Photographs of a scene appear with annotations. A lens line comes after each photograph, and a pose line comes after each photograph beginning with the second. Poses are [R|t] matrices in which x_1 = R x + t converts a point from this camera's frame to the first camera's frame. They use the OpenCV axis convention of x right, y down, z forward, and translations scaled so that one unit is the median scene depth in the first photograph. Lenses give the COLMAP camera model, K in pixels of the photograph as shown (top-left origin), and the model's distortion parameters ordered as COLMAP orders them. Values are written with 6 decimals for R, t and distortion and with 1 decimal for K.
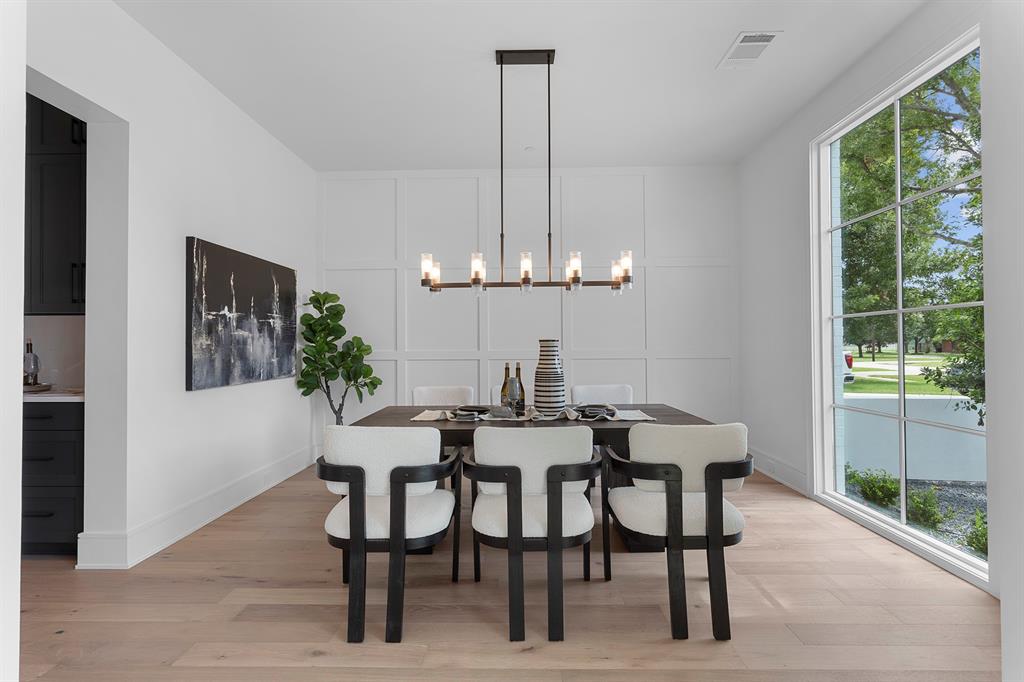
lens RADIAL K [[512.7, 0, 519.8], [0, 512.7, 337.9], [0, 0, 1]] dist [-0.011363, 0.003301]
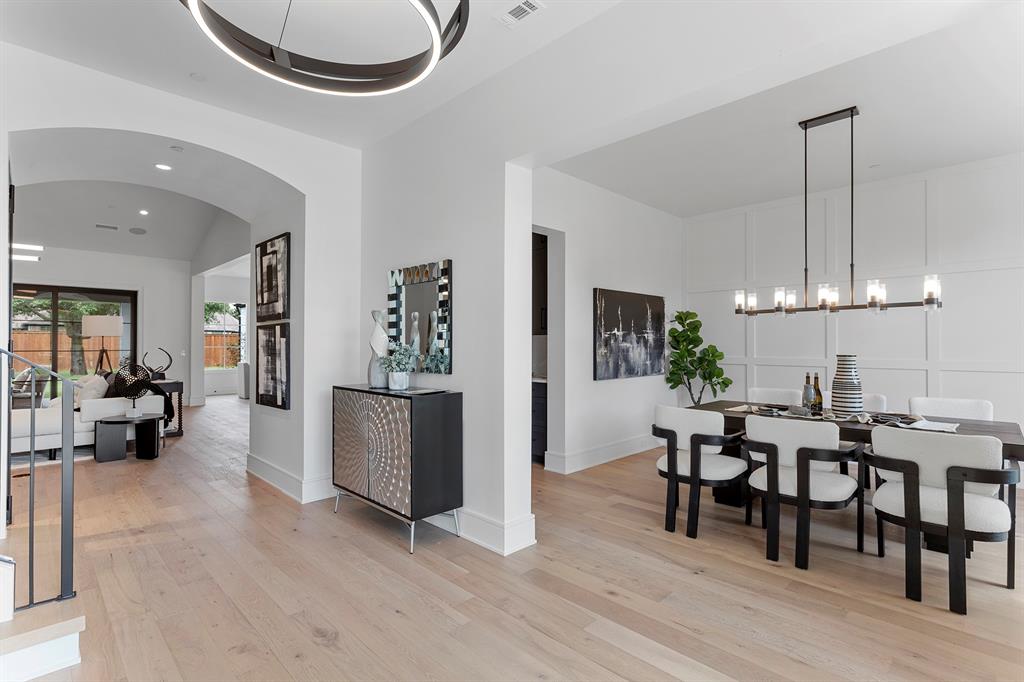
lens RADIAL K [[491.8, 0, 515.3], [0, 491.8, 339.7], [0, 0, 1]] dist [0.001065, 0.001992]
pose [[0.722711, 0.000122, -0.691150, 0.289015], [0.004386, 0.999979, 0.004764, -0.040258], [0.691136, -0.006474, 0.722696, -0.359066]]
